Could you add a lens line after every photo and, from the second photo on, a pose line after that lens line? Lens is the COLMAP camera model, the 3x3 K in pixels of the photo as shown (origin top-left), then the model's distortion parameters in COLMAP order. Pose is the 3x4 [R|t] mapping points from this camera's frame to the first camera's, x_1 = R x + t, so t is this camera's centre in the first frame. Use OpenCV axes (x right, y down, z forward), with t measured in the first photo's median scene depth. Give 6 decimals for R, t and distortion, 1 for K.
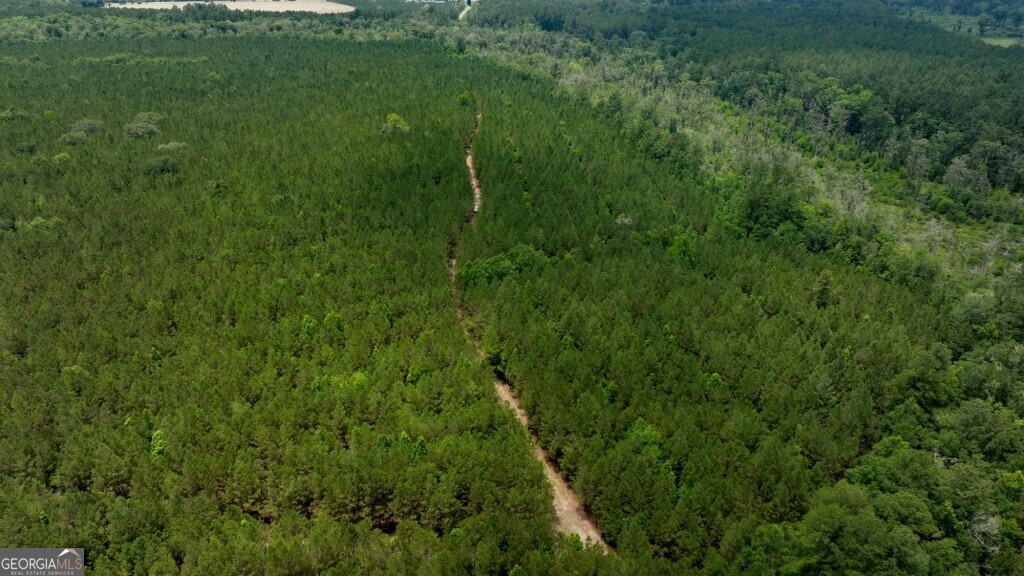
lens RADIAL K [[722.6, 0, 512.7], [0, 722.6, 284.4], [0, 0, 1]] dist [-0.000475, 0.015186]
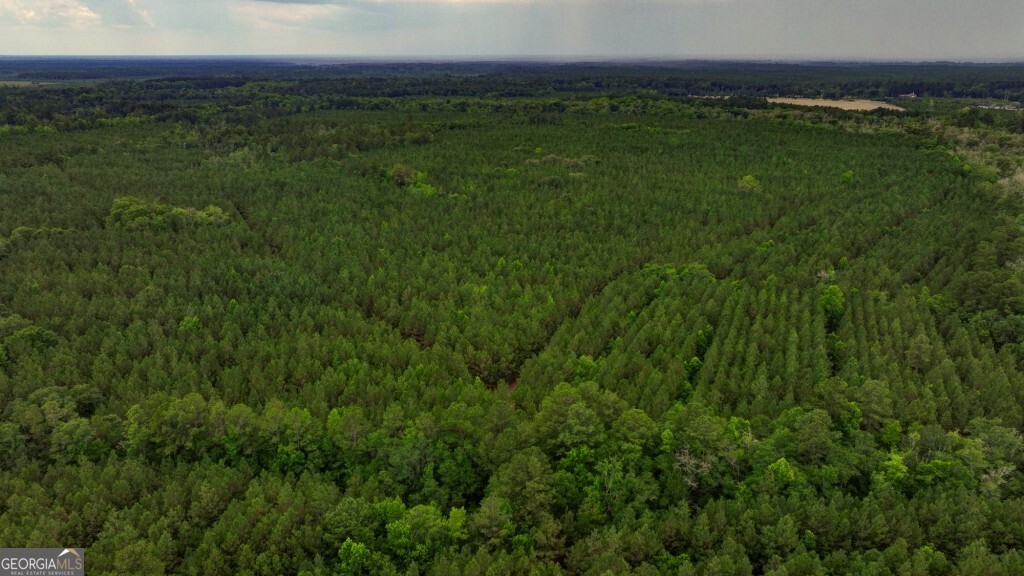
lens RADIAL K [[722.6, 0, 512.2], [0, 722.6, 285.2], [0, 0, 1]] dist [-0.000475, 0.015186]
pose [[0.705606, 0.224298, -0.672168, 0.781896], [-0.311056, 0.950345, -0.009406, 0.111525], [0.636682, 0.215719, 0.740339, -0.079420]]
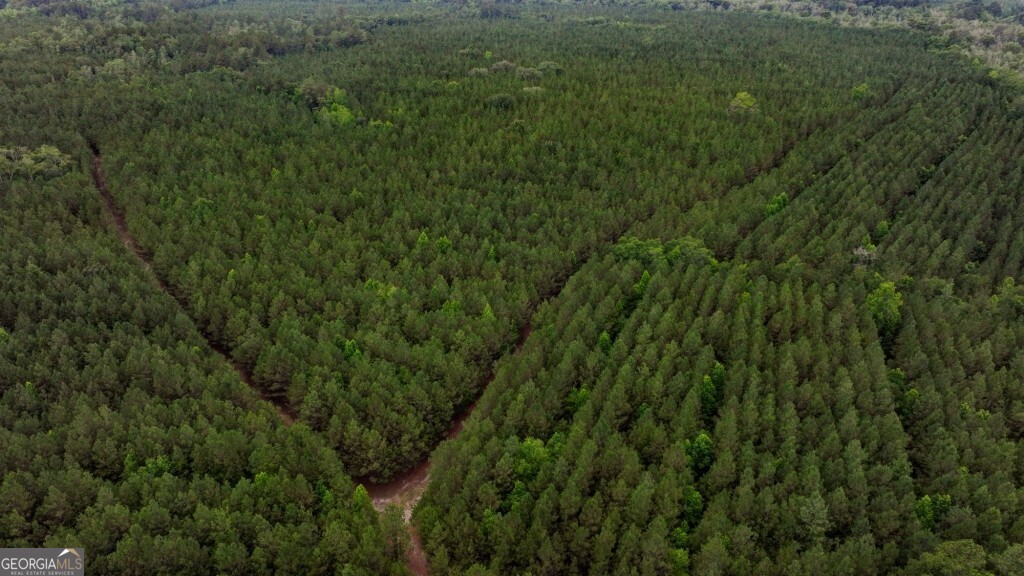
lens RADIAL K [[722.6, 0, 511.9], [0, 722.6, 288.1], [0, 0, 1]] dist [-0.000475, 0.015186]
pose [[0.740682, 0.305475, -0.598394, 0.503638], [-0.296253, 0.947892, 0.117193, -0.045012], [0.603013, 0.090473, 0.792584, 0.250869]]
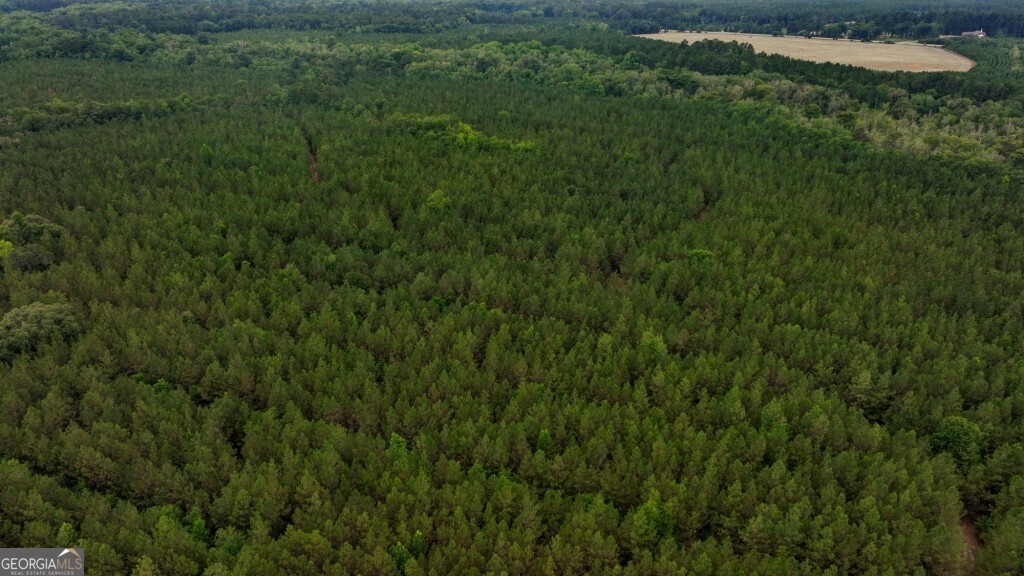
lens RADIAL K [[722.6, 0, 512.8], [0, 722.6, 288.4], [0, 0, 1]] dist [-0.000475, 0.015186]
pose [[0.682961, 0.309980, -0.661420, -0.079069], [-0.326309, 0.939590, 0.103410, -0.871413], [0.653519, 0.145202, 0.742852, 1.944790]]
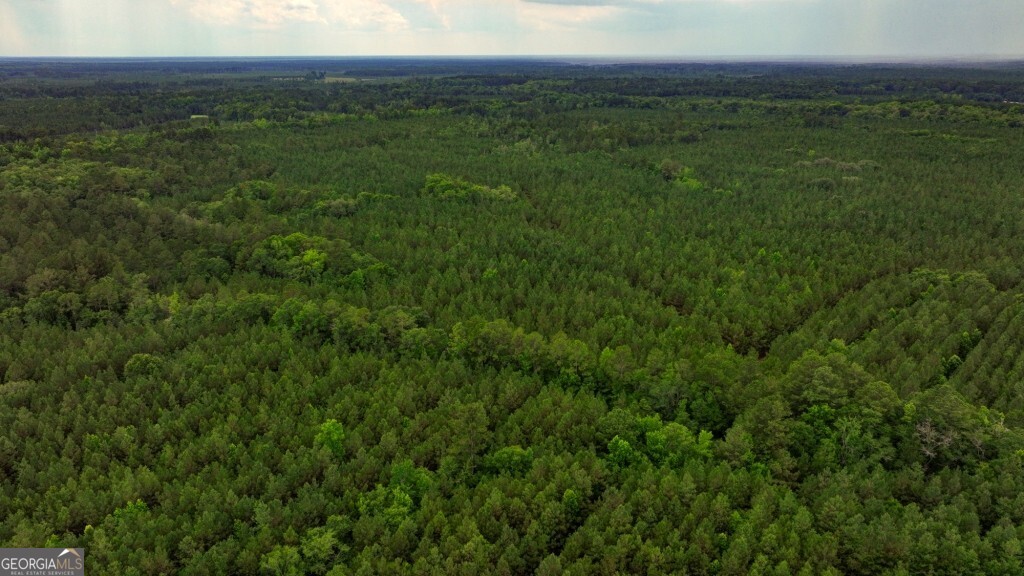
lens RADIAL K [[722.6, 0, 512.0], [0, 722.6, 285.9], [0, 0, 1]] dist [-0.000475, 0.015186]
pose [[0.416065, 0.286852, -0.862905, 0.911045], [-0.396639, 0.911160, 0.111646, 0.168528], [0.818271, 0.295810, 0.492879, -0.203551]]
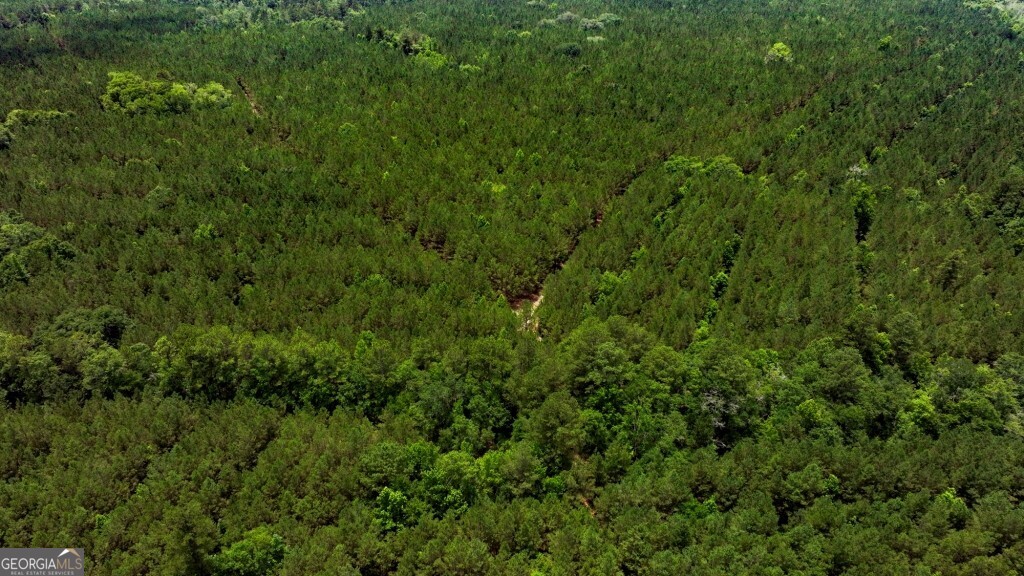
lens RADIAL K [[722.6, 0, 511.6], [0, 722.6, 286.0], [0, 0, 1]] dist [-0.000475, 0.015186]
pose [[0.698989, 0.362161, -0.616647, 0.716689], [-0.310811, 0.930434, 0.194137, 0.025155], [0.644059, 0.055961, 0.762927, -0.089406]]
